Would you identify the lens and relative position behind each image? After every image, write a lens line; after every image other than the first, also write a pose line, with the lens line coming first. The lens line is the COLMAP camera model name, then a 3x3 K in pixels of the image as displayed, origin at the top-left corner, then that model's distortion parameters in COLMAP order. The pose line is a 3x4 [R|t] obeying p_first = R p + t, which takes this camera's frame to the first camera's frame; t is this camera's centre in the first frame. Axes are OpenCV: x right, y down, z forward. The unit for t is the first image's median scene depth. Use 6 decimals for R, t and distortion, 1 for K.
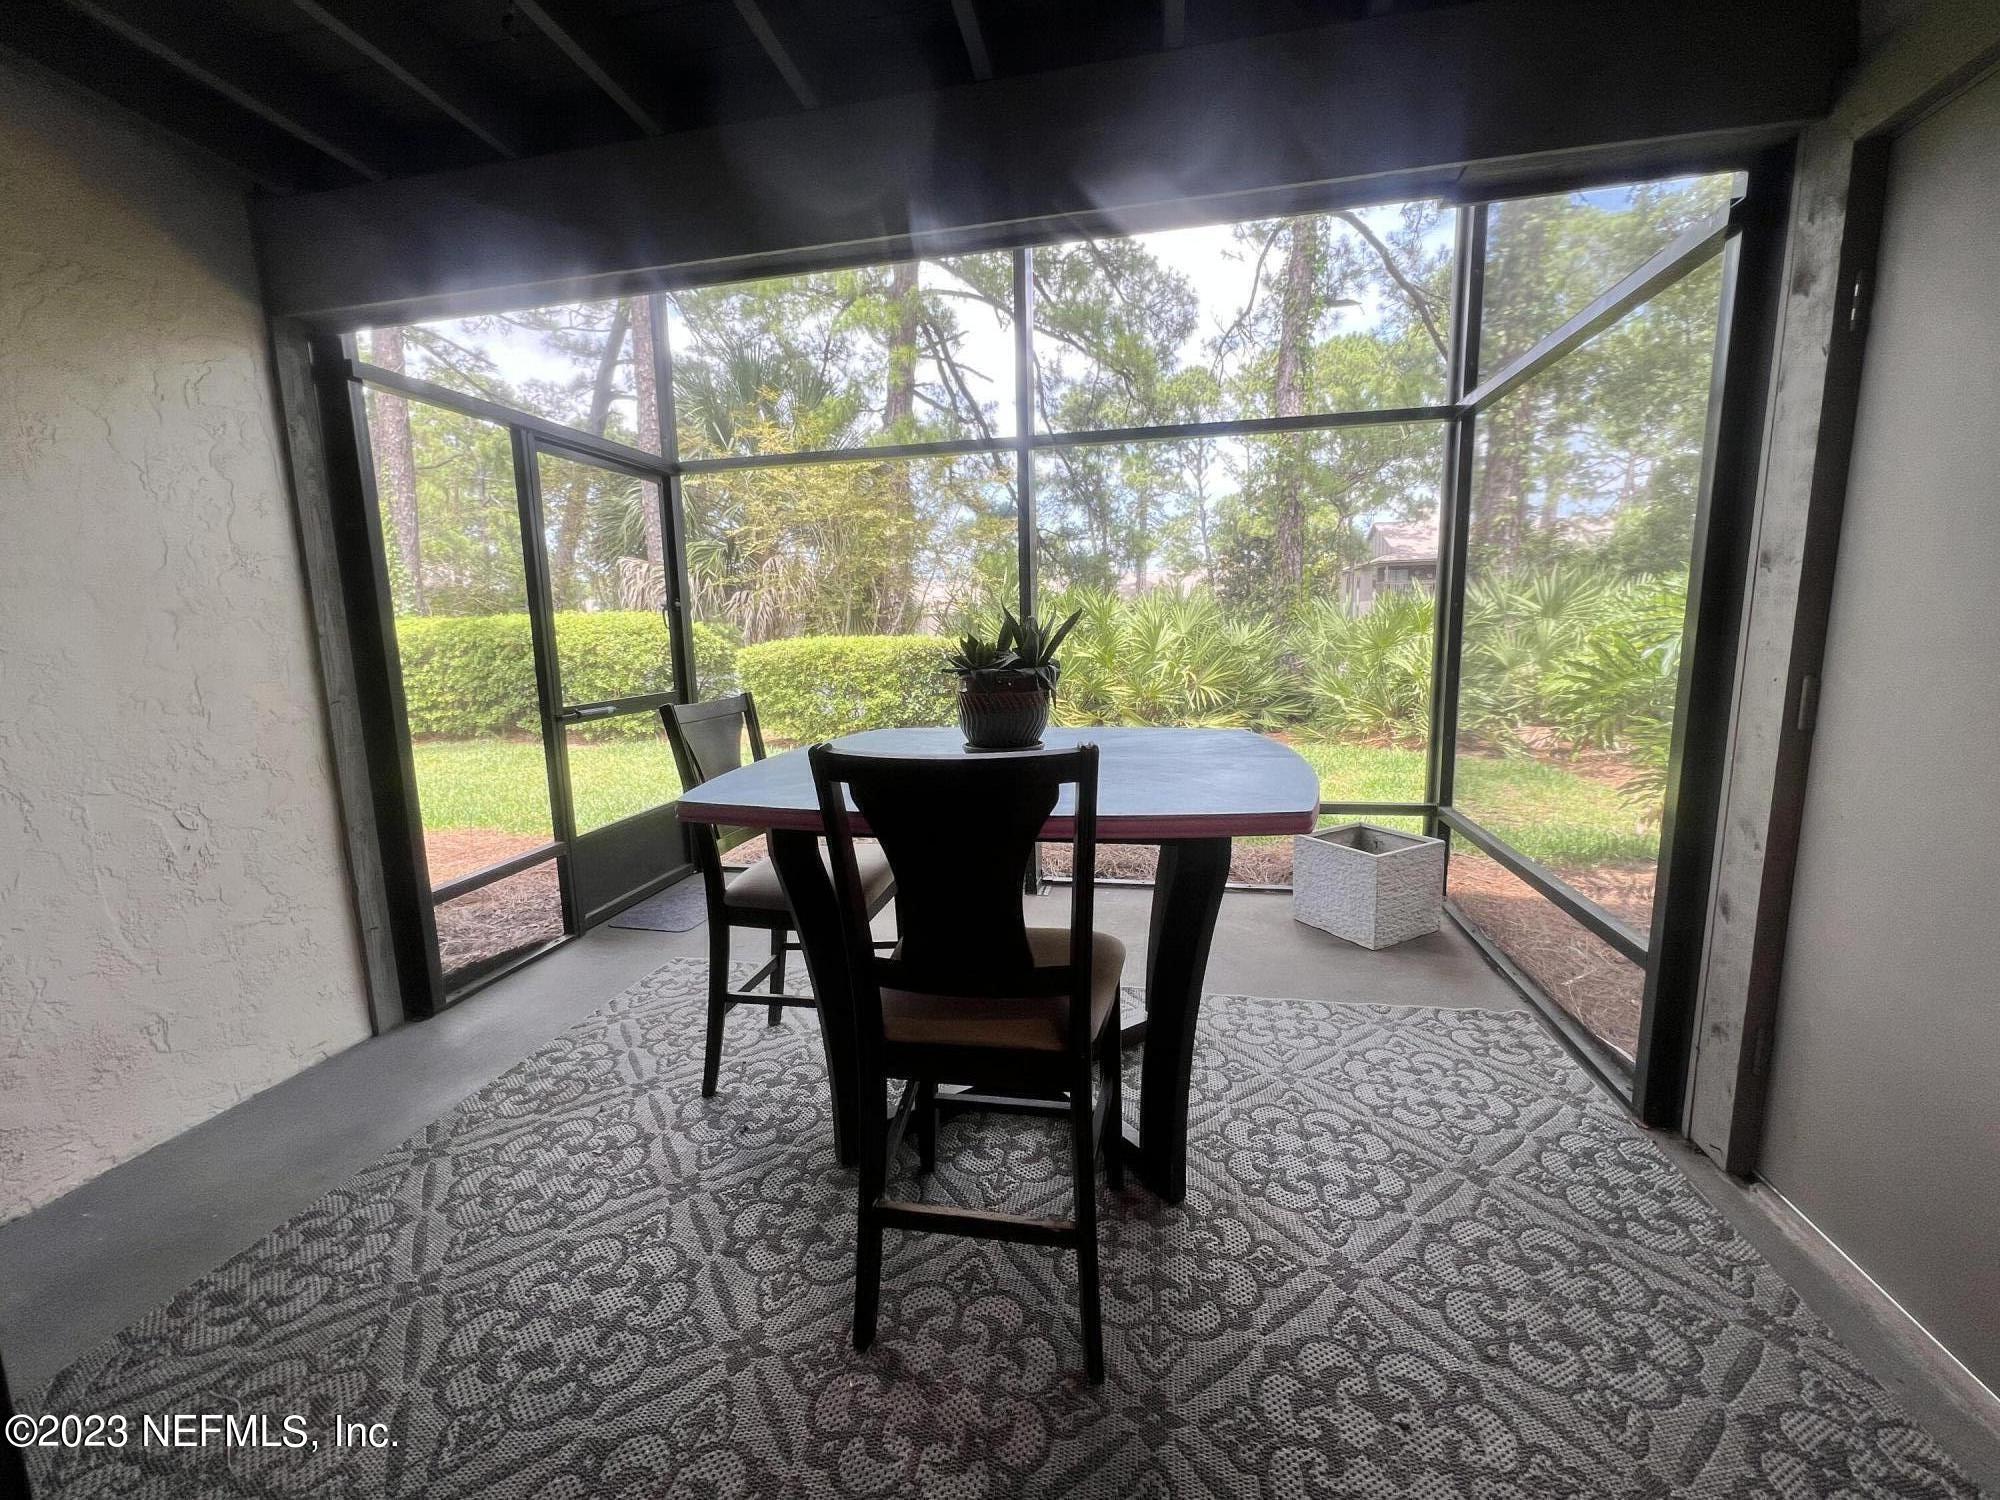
lens RADIAL K [[803.3, 0, 996.9], [0, 803.3, 745.3], [0, 0, 1]] dist [-0.004450, 0.000954]
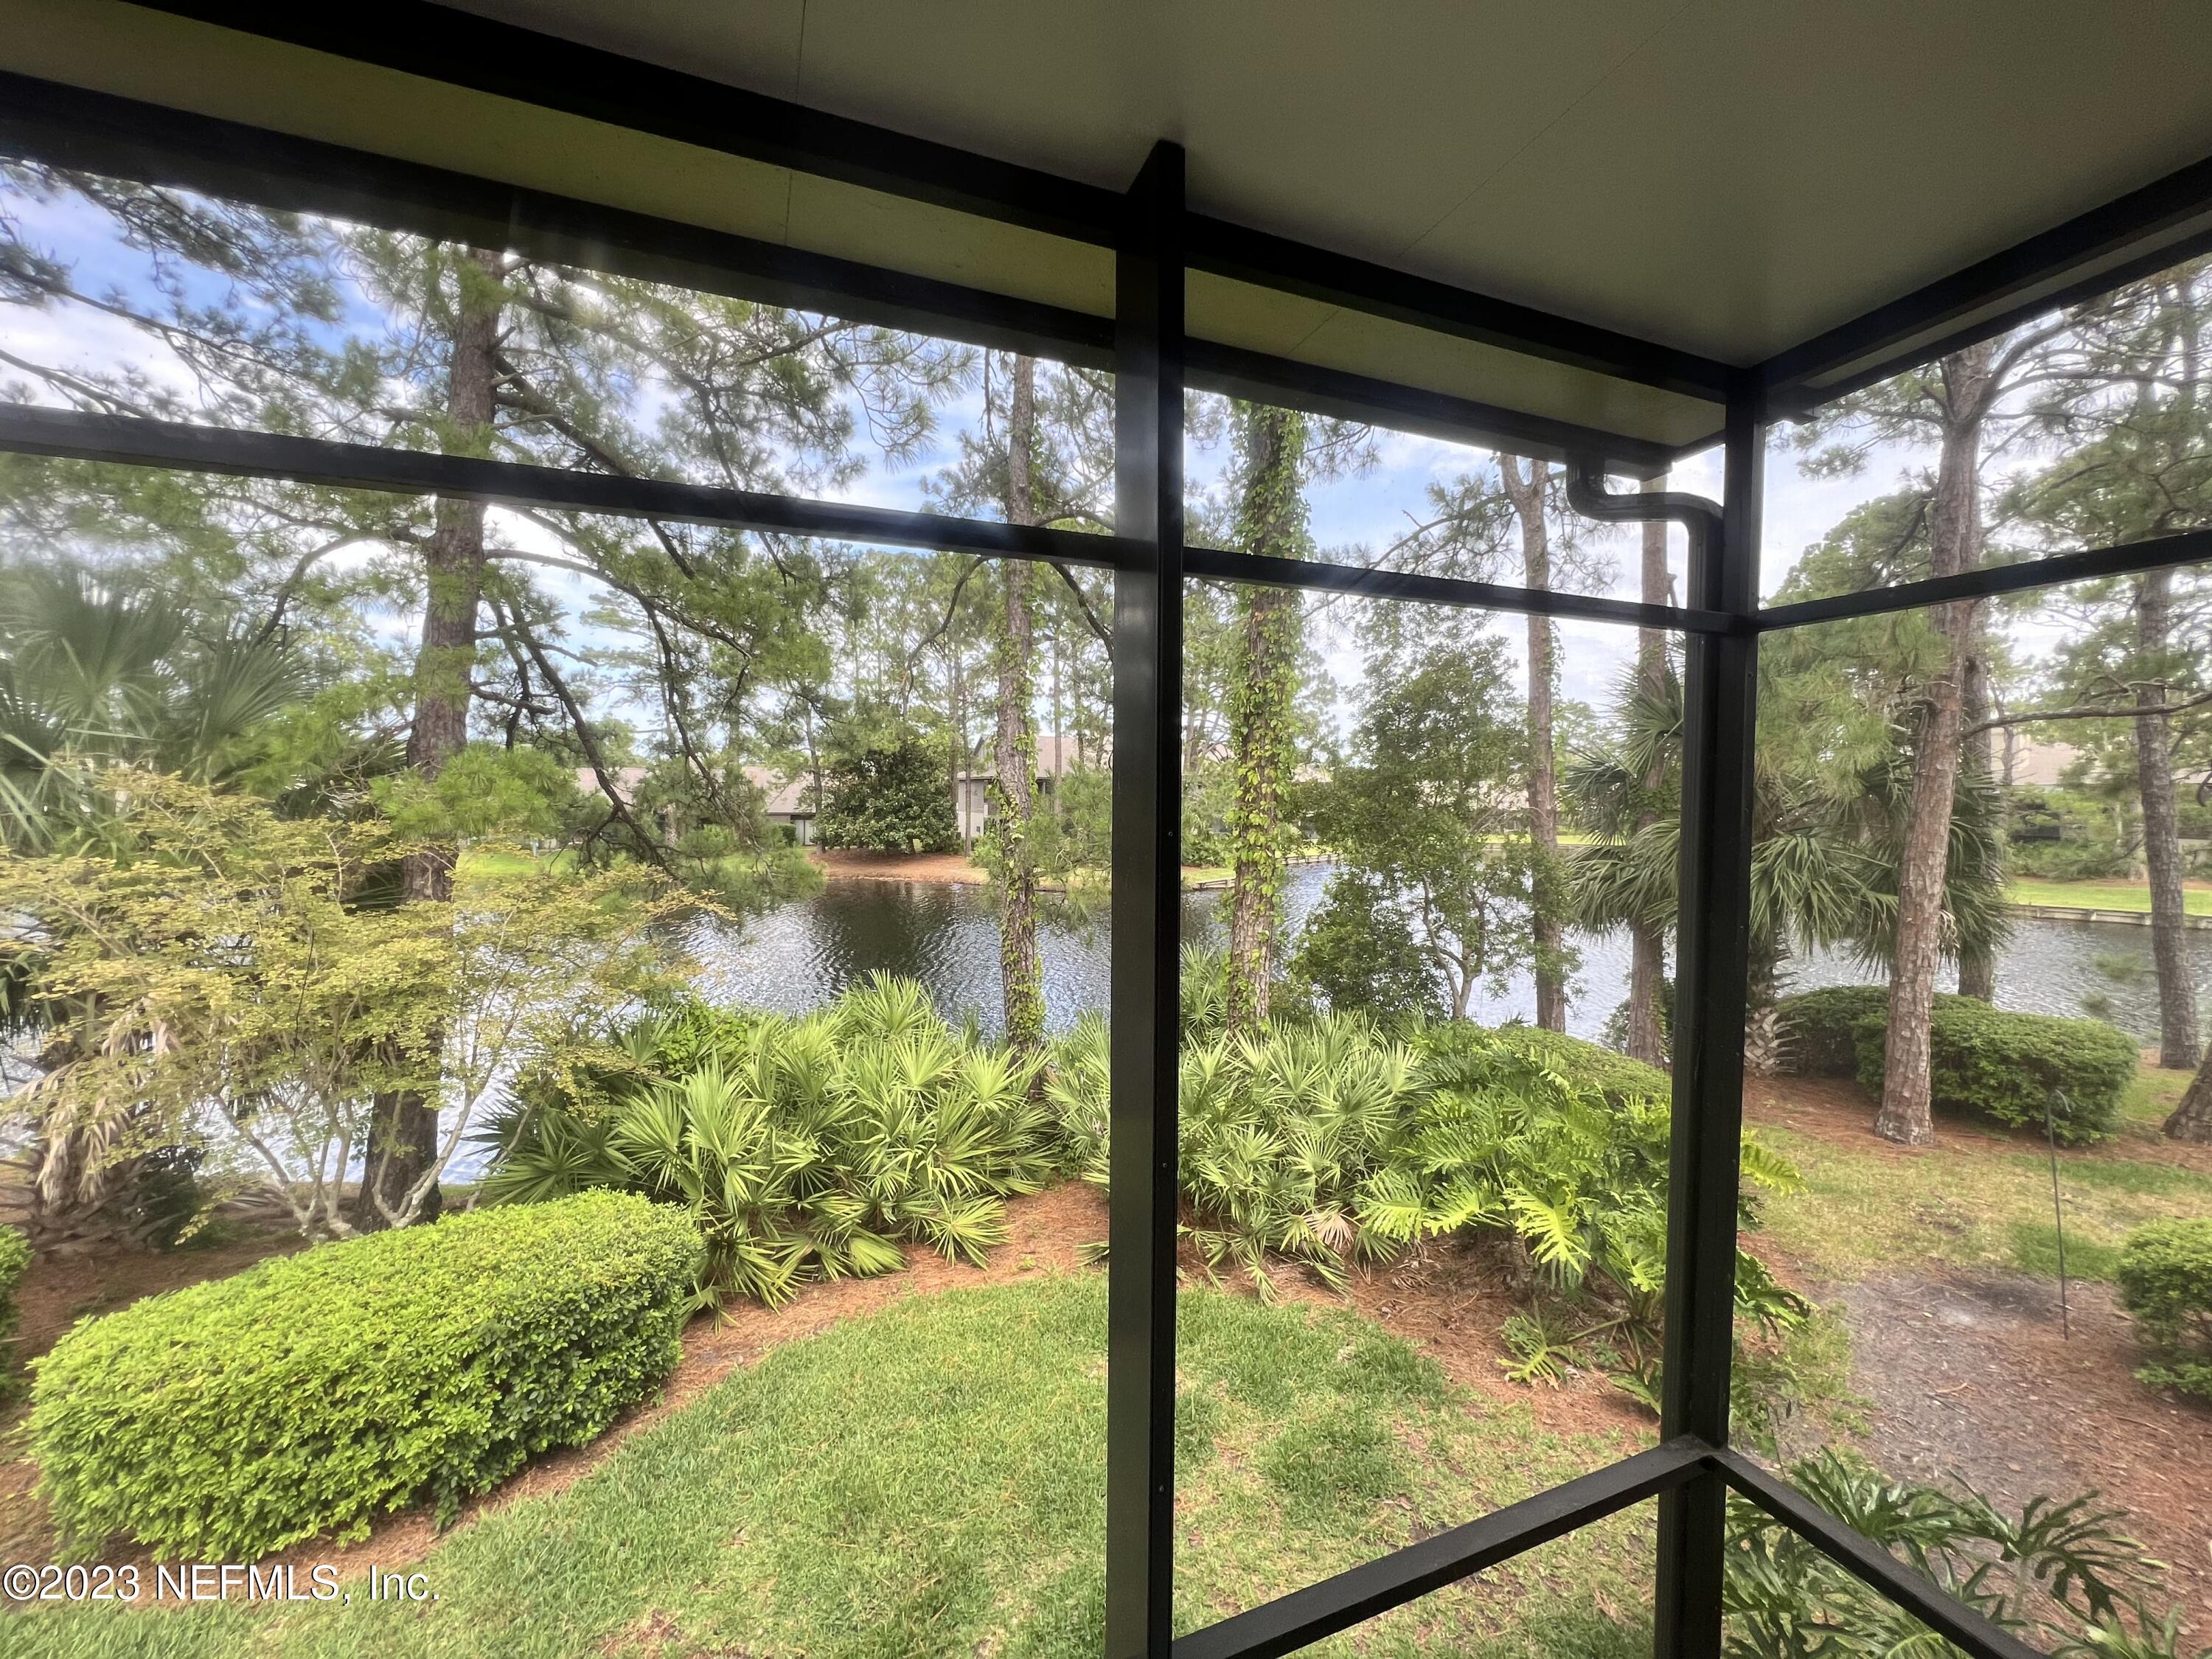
lens RADIAL K [[888.4, 0, 1102.6], [0, 888.4, 824.3], [0, 0, 1]] dist [-0.004450, 0.000954]
pose [[0.830290, 0.015329, 0.557120, -0.075160], [0.052874, 0.992947, -0.106119, -0.235658], [-0.554817, 0.117567, 0.823624, 0.156242]]
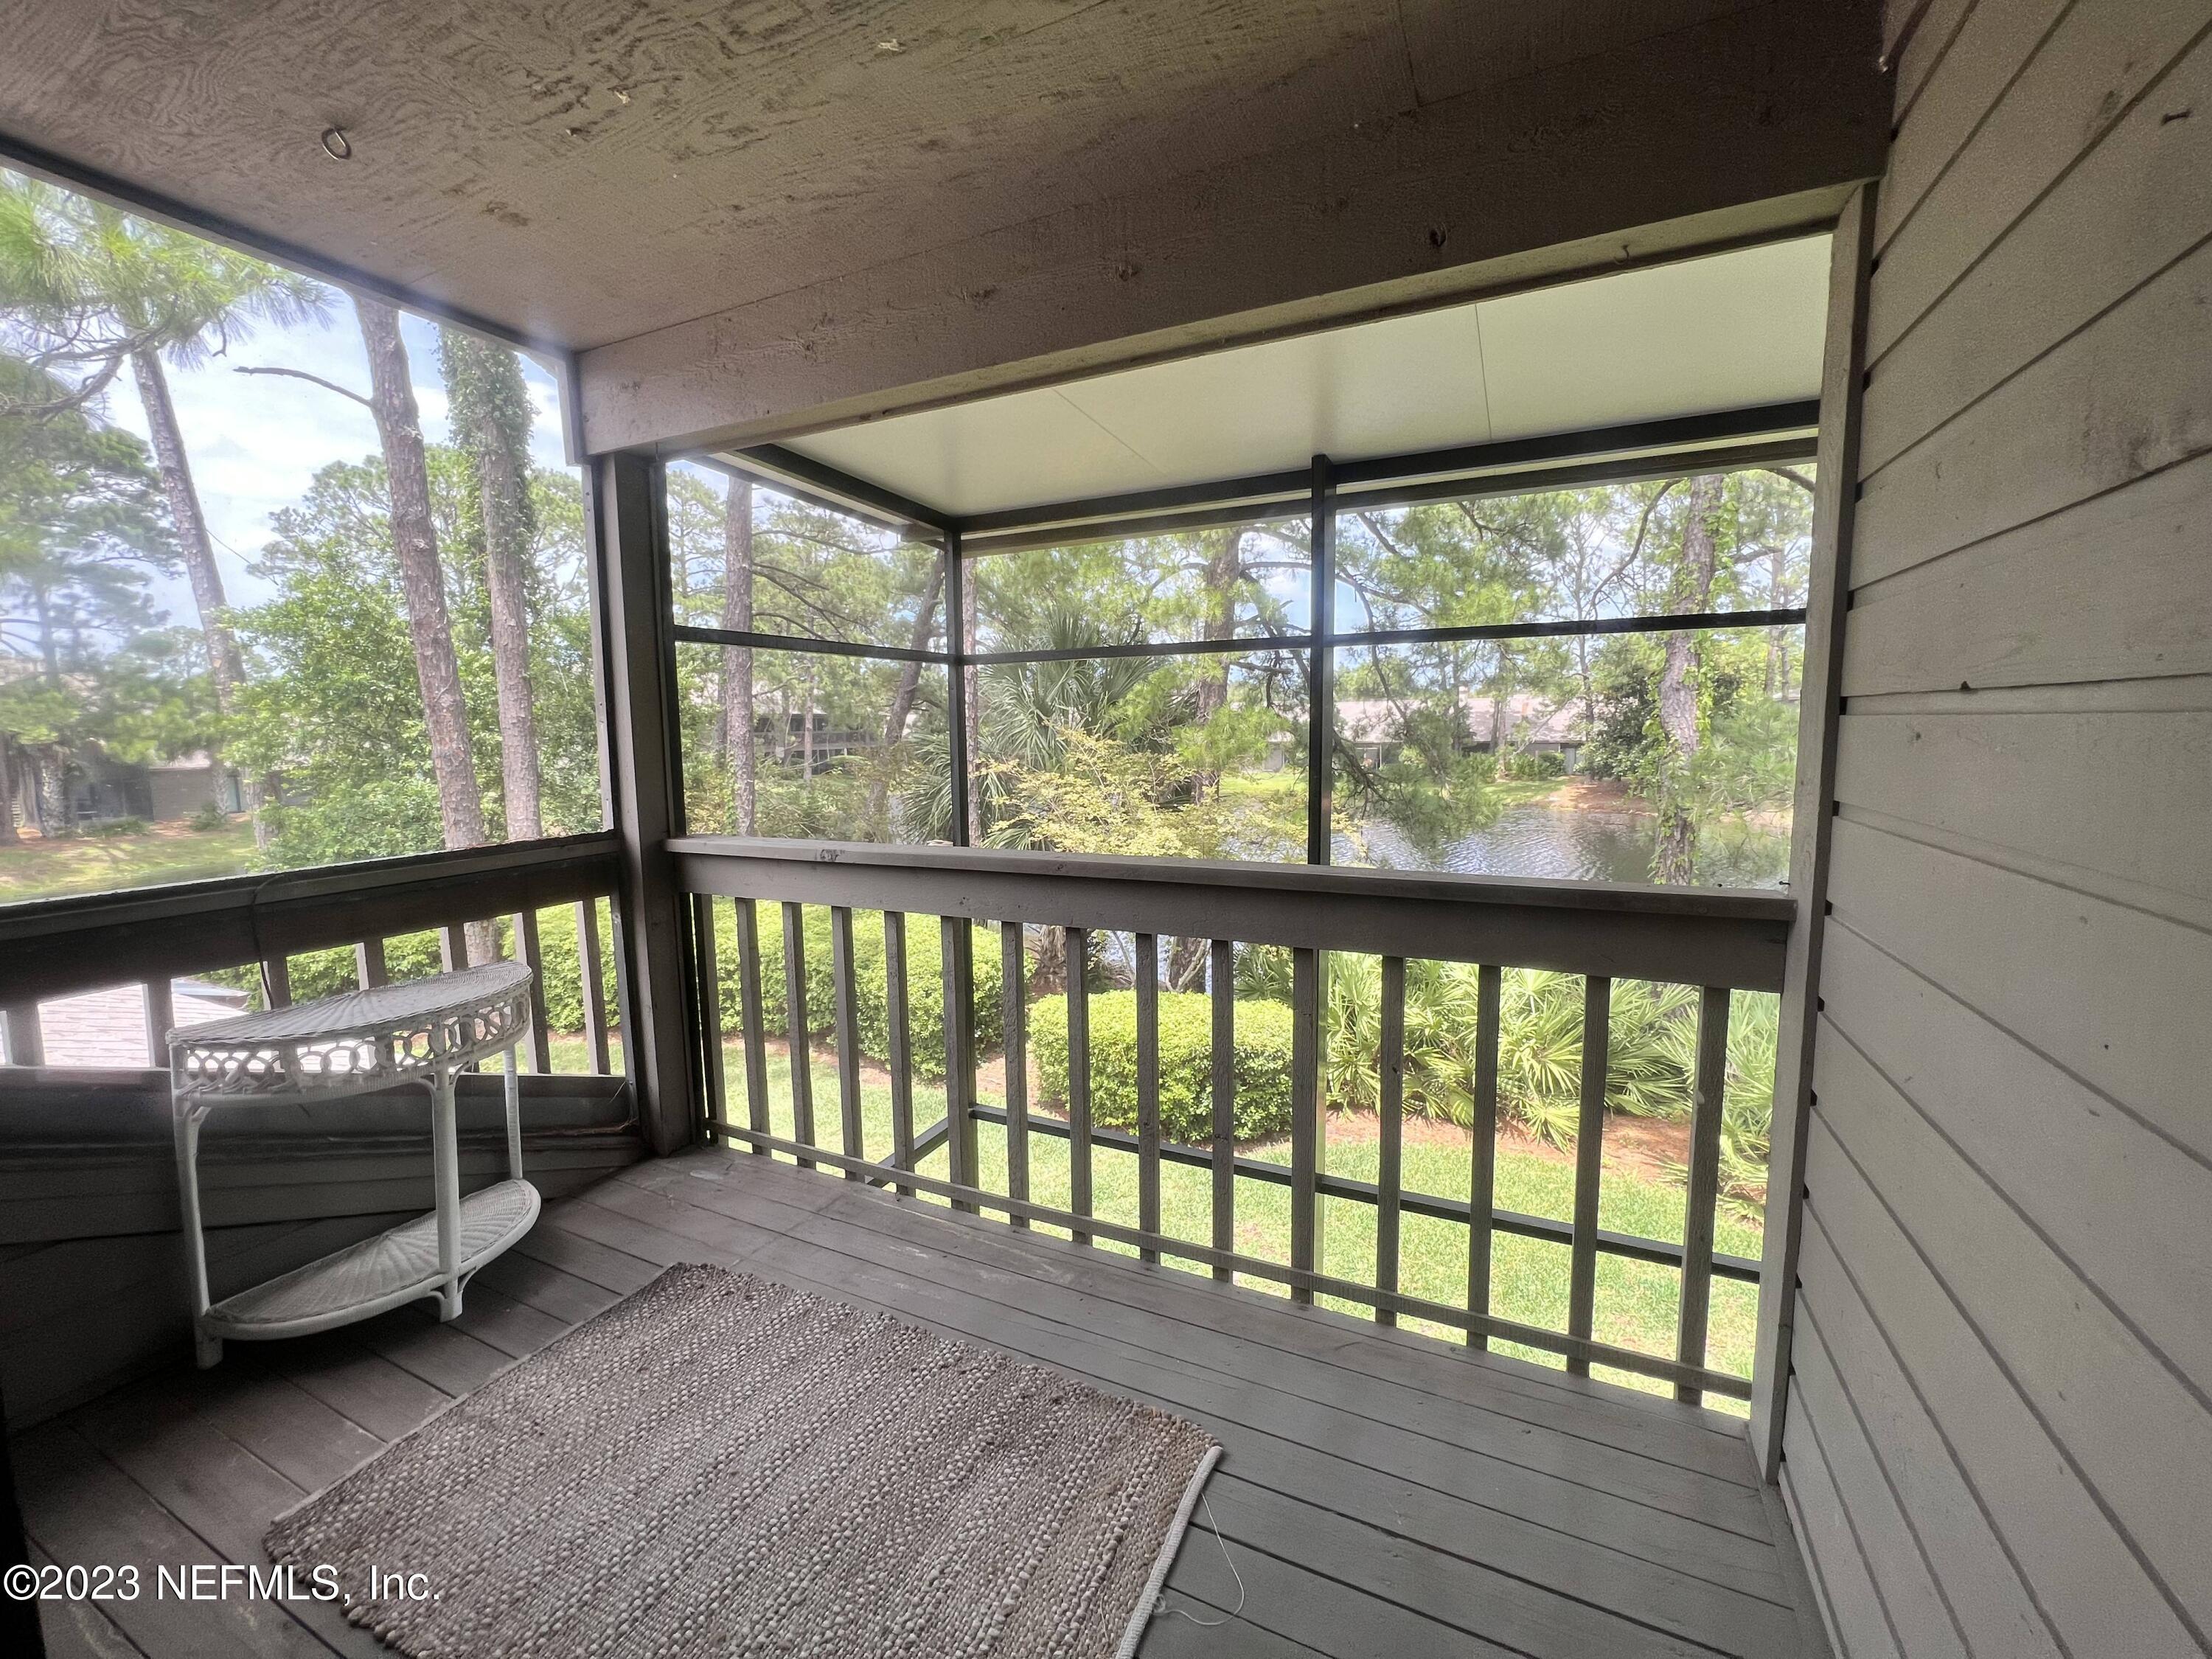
lens RADIAL K [[888.4, 0, 1102.6], [0, 888.4, 824.3], [0, 0, 1]] dist [-0.004450, 0.000954]
pose [[0.970199, 0.040252, -0.238942, 0.007758], [-0.047985, 0.998493, -0.026634, -0.222384], [0.237510, 0.037306, 0.970668, -0.030718]]
